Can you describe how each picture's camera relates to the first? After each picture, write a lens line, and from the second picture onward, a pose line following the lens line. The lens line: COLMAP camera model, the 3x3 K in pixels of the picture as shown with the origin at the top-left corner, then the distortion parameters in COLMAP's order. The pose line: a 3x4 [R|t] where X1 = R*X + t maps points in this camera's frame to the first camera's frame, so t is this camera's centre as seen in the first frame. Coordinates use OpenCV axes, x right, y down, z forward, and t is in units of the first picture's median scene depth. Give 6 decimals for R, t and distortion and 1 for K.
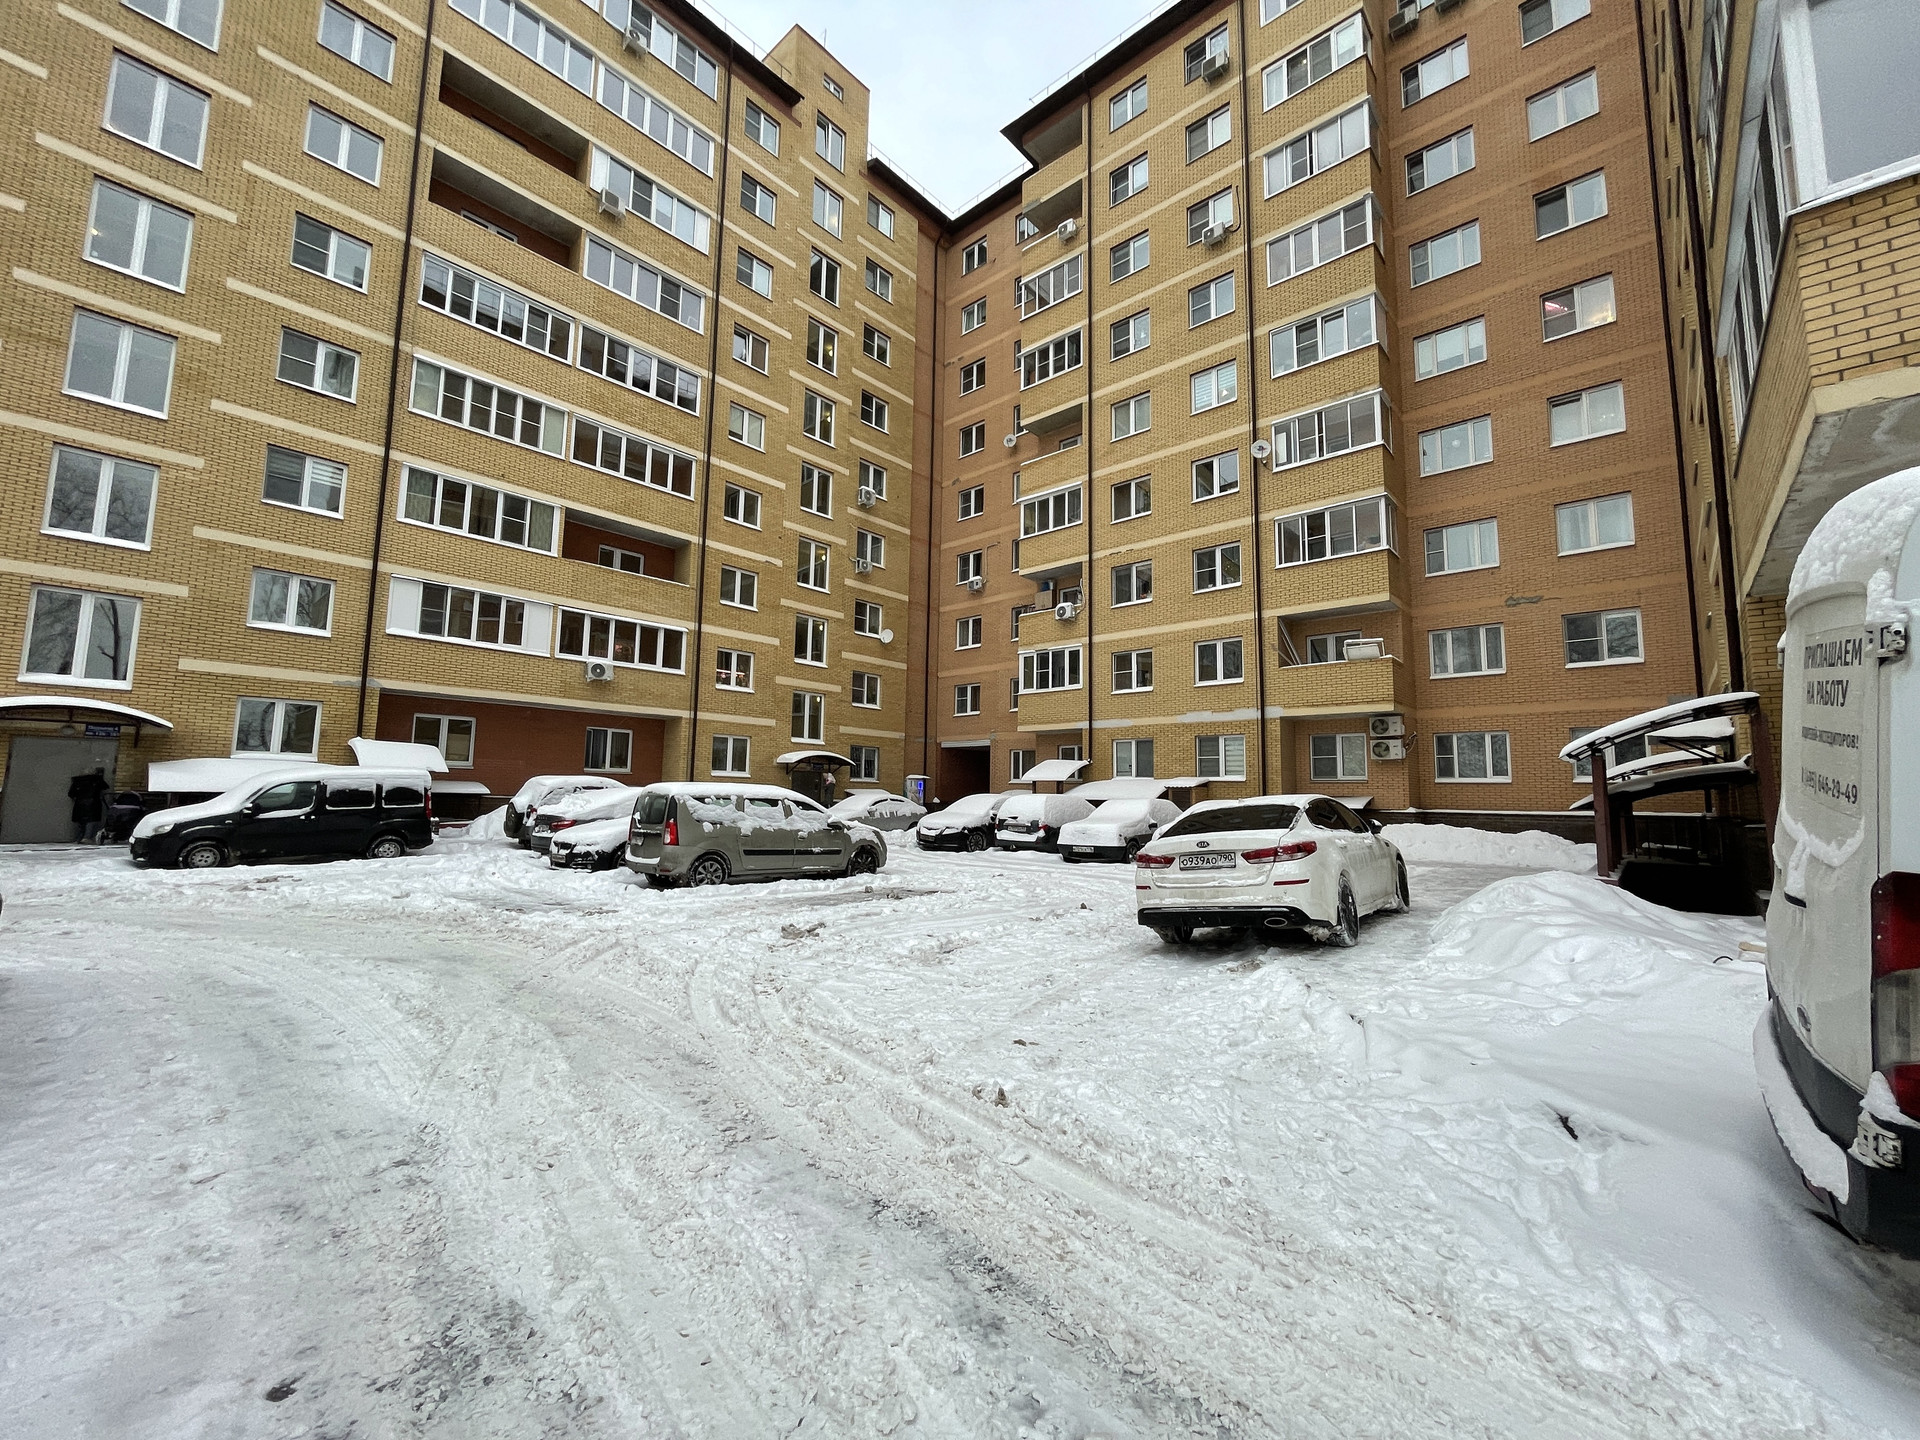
lens RADIAL K [[777.2, 0, 956.7], [0, 777.2, 717.5], [0, 0, 1]] dist [-0.003731, 0.000239]
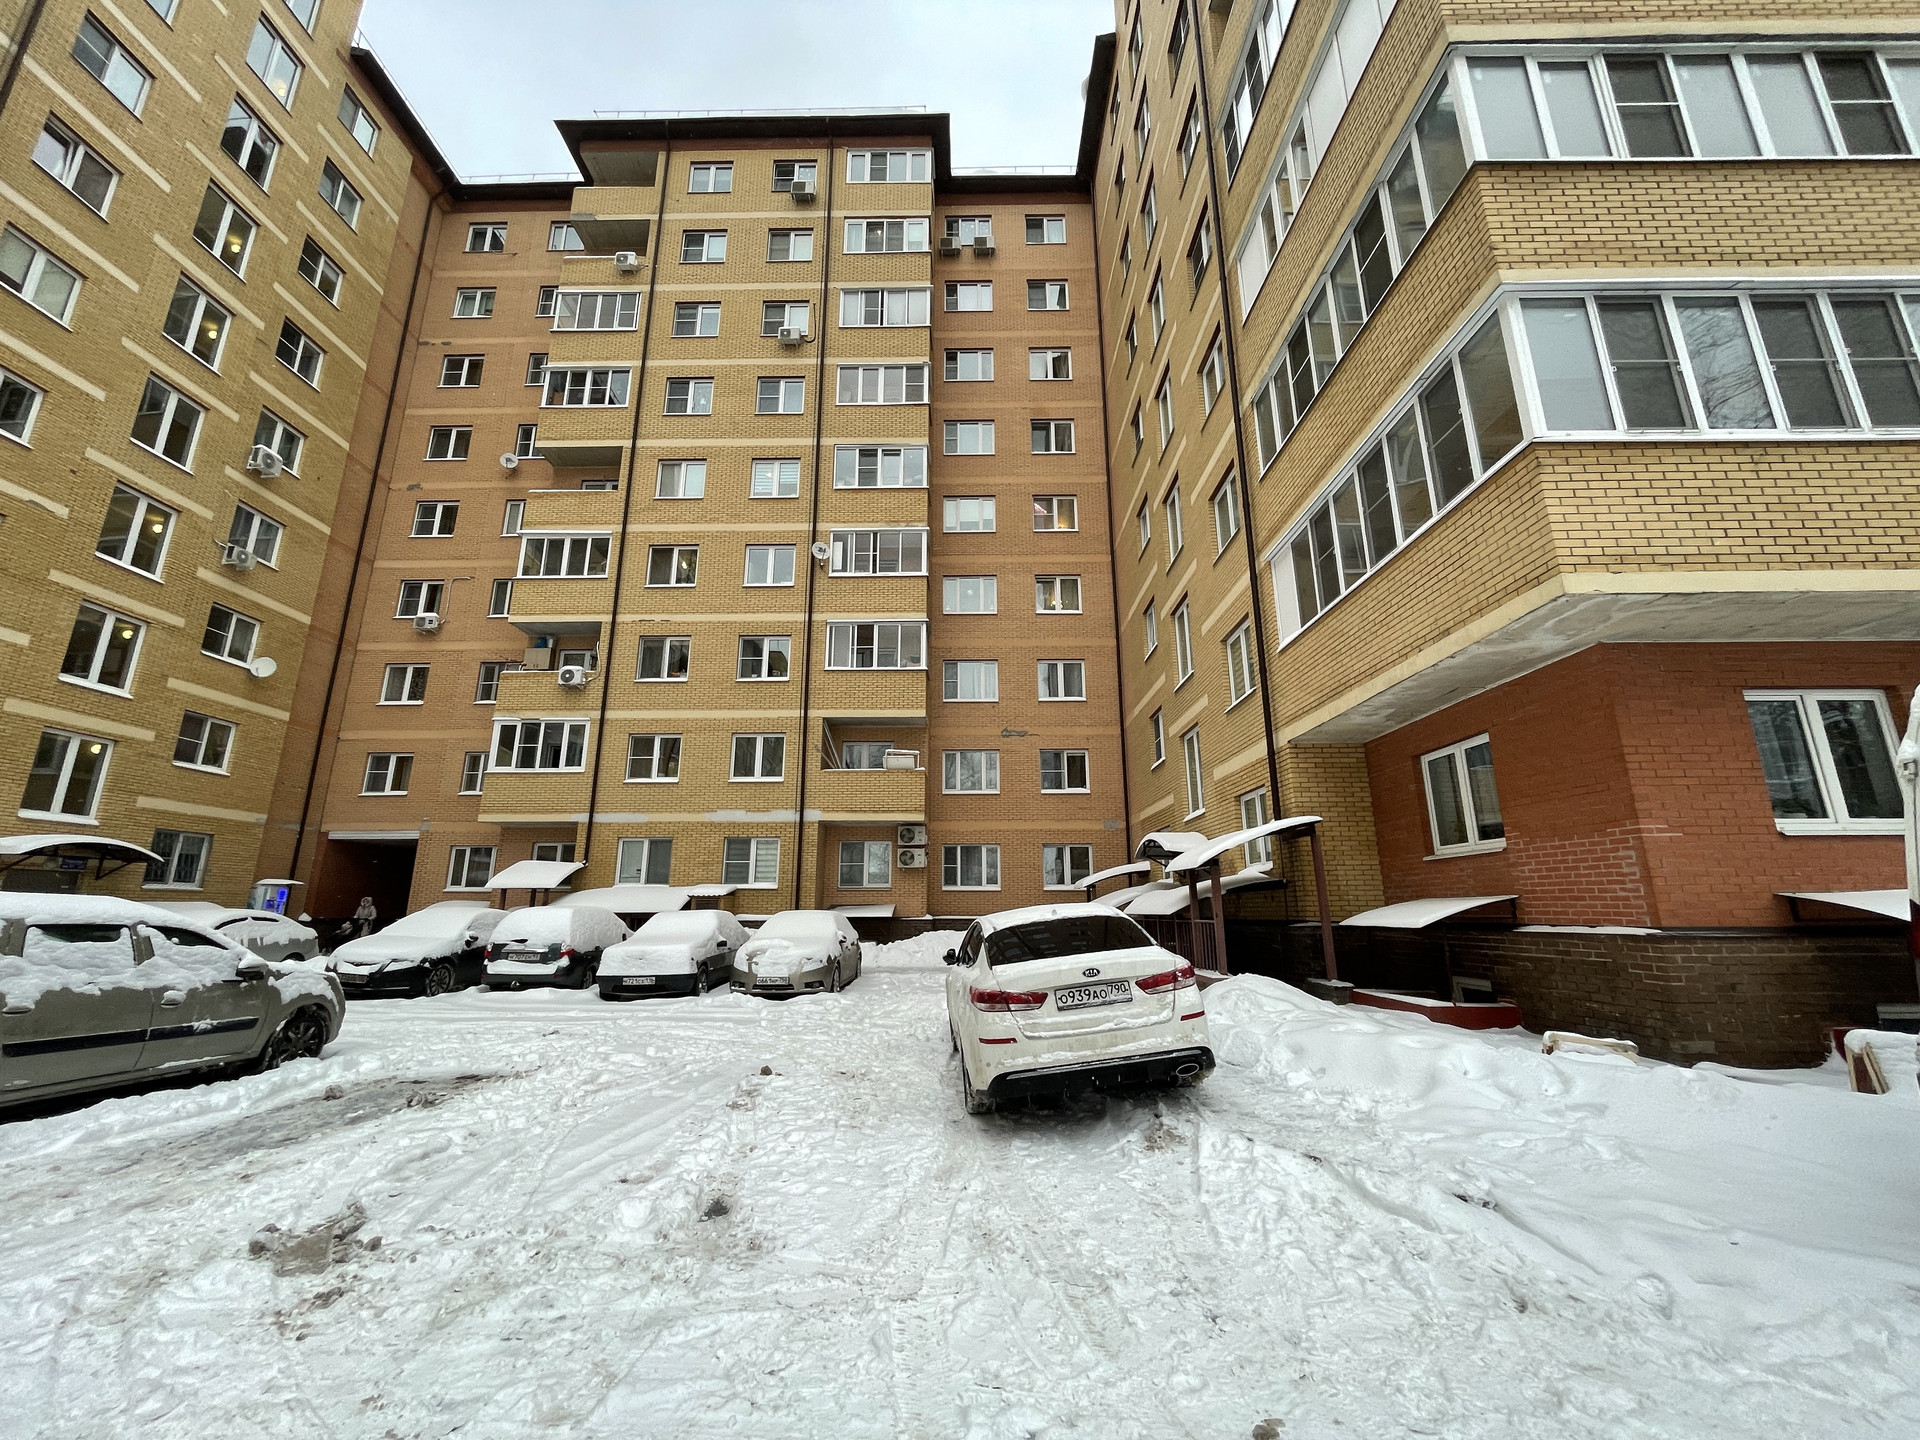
lens RADIAL K [[777.2, 0, 956.6], [0, 777.2, 715.4], [0, 0, 1]] dist [-0.003731, 0.000239]
pose [[0.750343, 0.144833, 0.644987, -0.089299], [-0.053921, 0.985862, -0.158648, 0.013107], [-0.658846, 0.084262, 0.747544, 0.148694]]
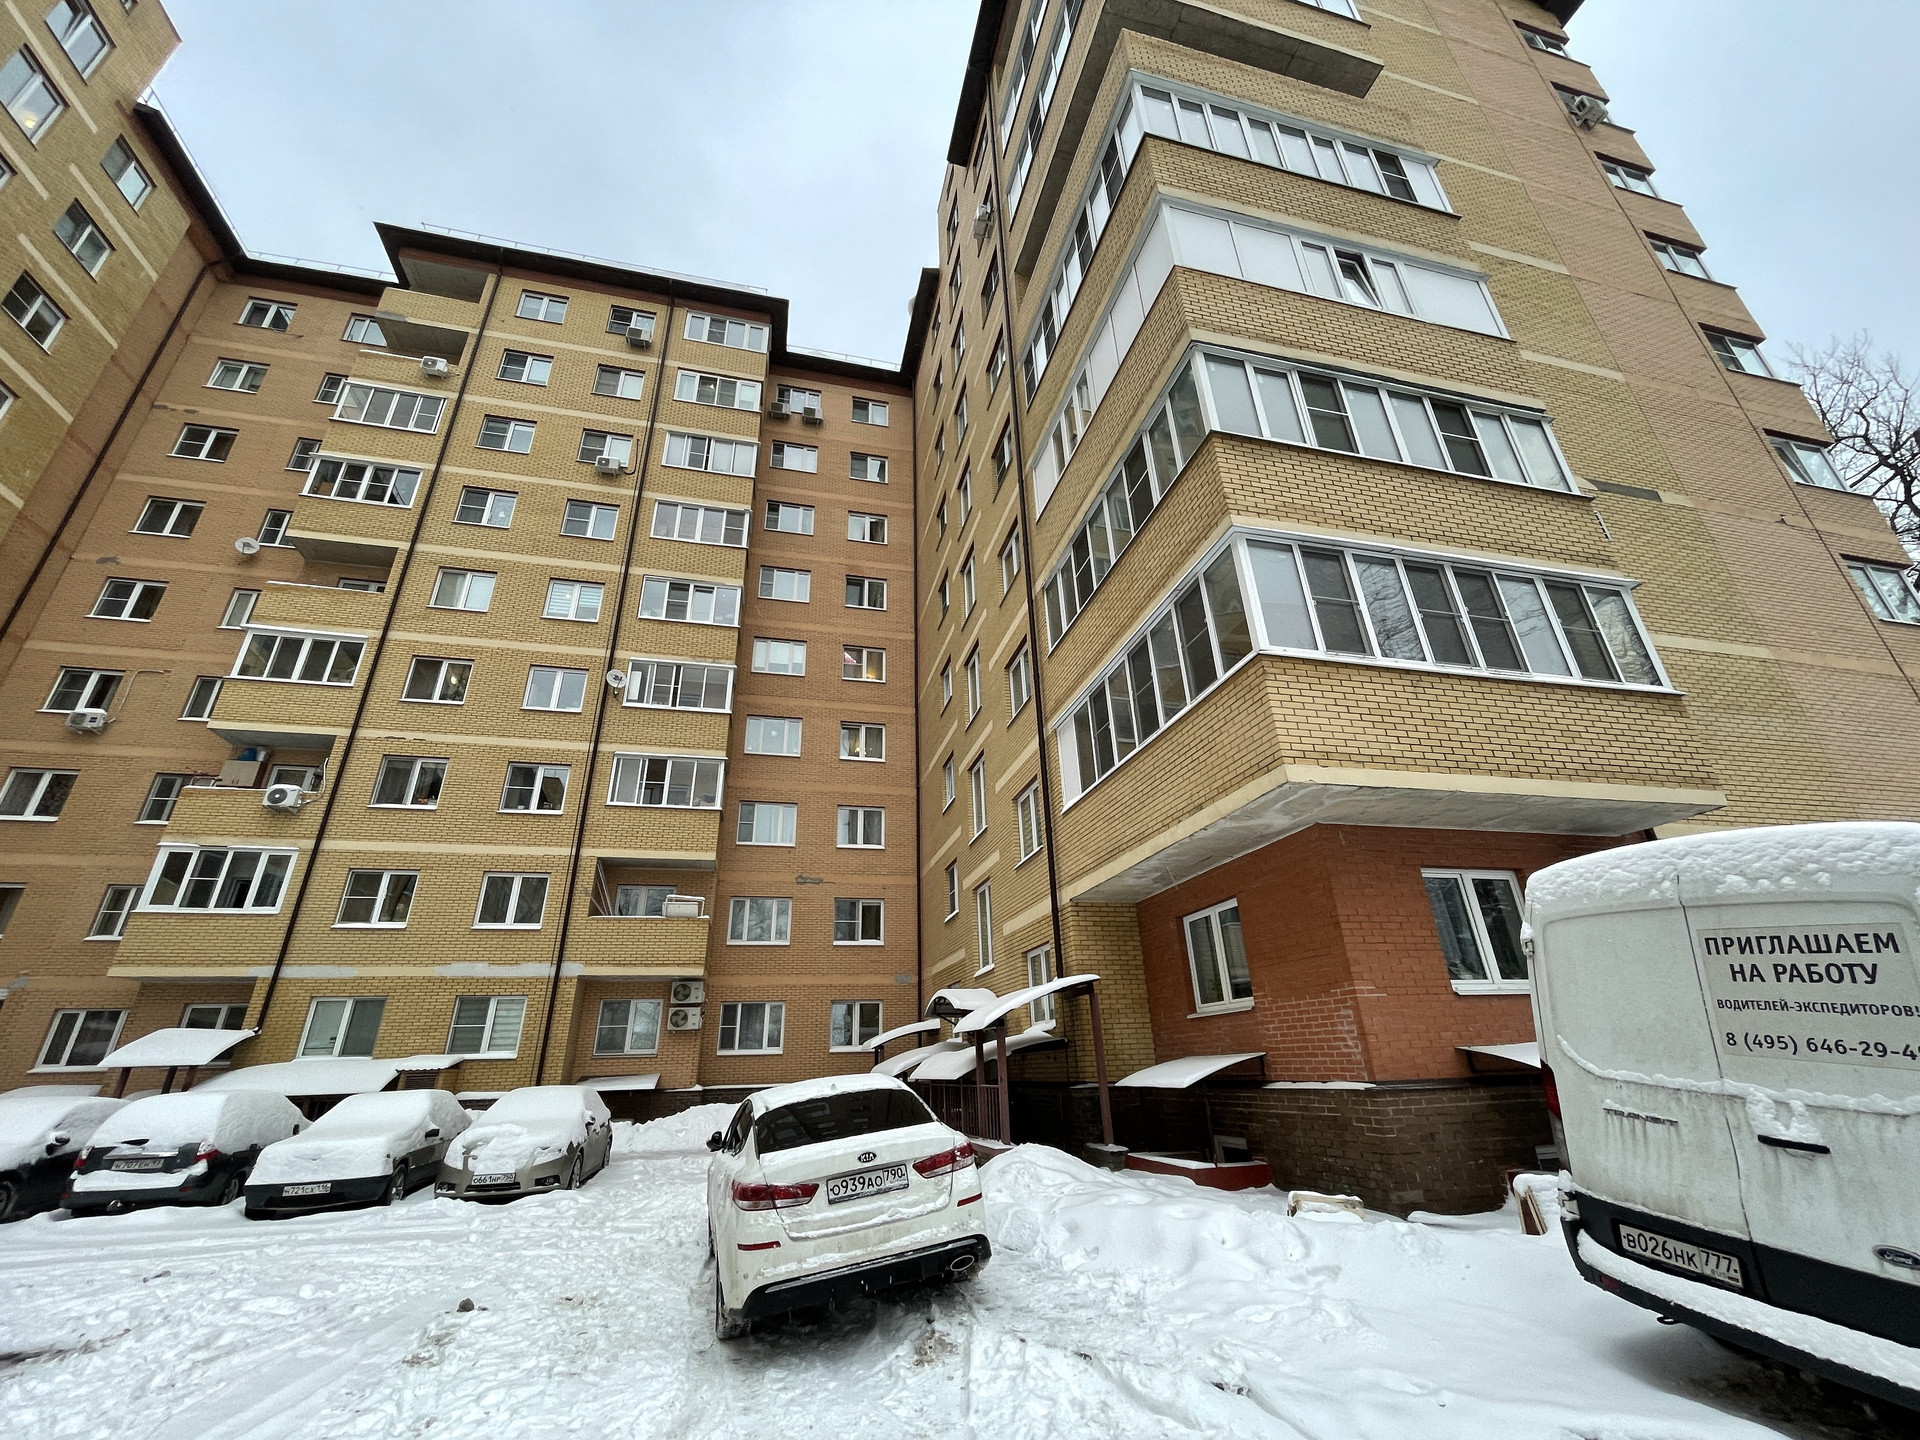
lens RADIAL K [[777.2, 0, 956.8], [0, 777.2, 716.0], [0, 0, 1]] dist [-0.003731, 0.000239]
pose [[0.558032, 0.312640, 0.768672, -0.090189], [-0.045968, 0.936536, -0.347544, 0.008720], [-0.828545, 0.158606, 0.536988, 0.144957]]
